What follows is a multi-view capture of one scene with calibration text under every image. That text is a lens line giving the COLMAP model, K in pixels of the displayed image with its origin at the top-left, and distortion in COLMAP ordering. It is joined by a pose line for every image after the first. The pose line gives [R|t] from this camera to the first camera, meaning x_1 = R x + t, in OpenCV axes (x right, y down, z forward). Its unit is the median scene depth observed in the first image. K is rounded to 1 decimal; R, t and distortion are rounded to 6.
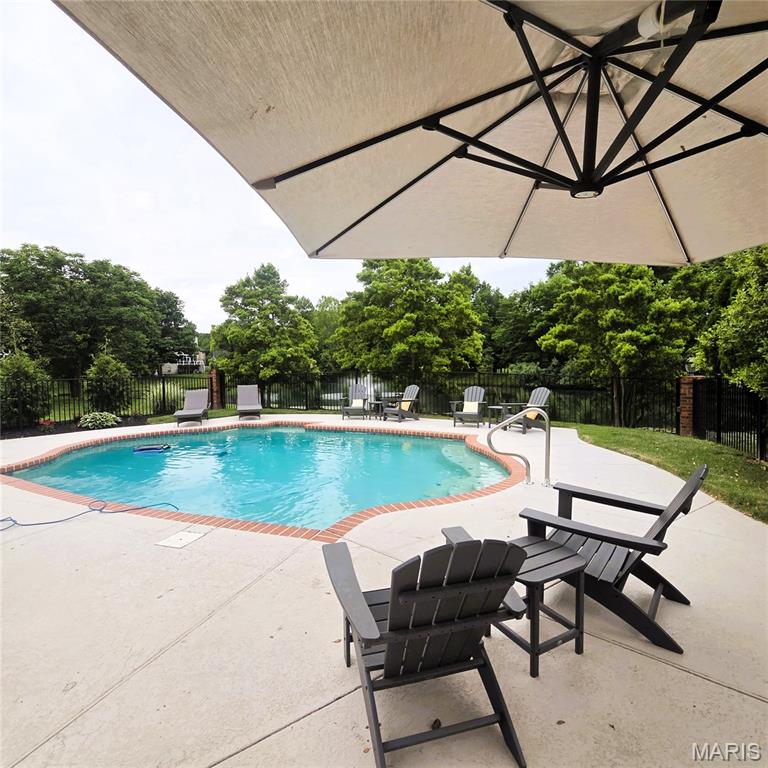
lens RADIAL K [[430.1, 0, 384.0], [0, 430.1, 384.0], [0, 0, 1]] dist [0.002080, 0.000351]
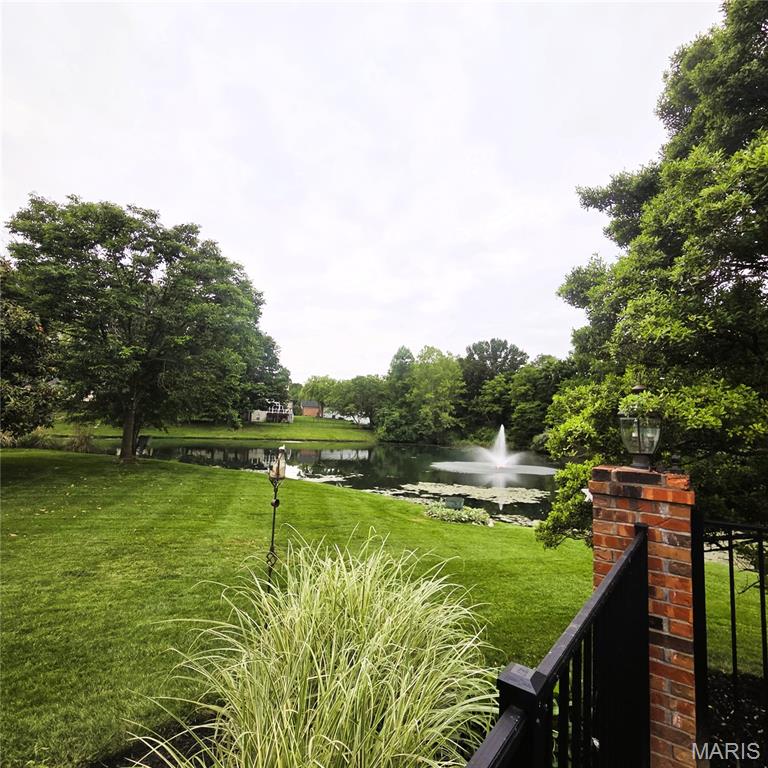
lens RADIAL K [[430.1, 0, 384.0], [0, 430.1, 384.0], [0, 0, 1]] dist [0.002080, 0.000351]
pose [[0.982887, 0.048349, -0.177751, -0.068314], [-0.071650, 0.989299, -0.127099, -0.005376], [0.169704, 0.137660, 0.975833, 0.124280]]
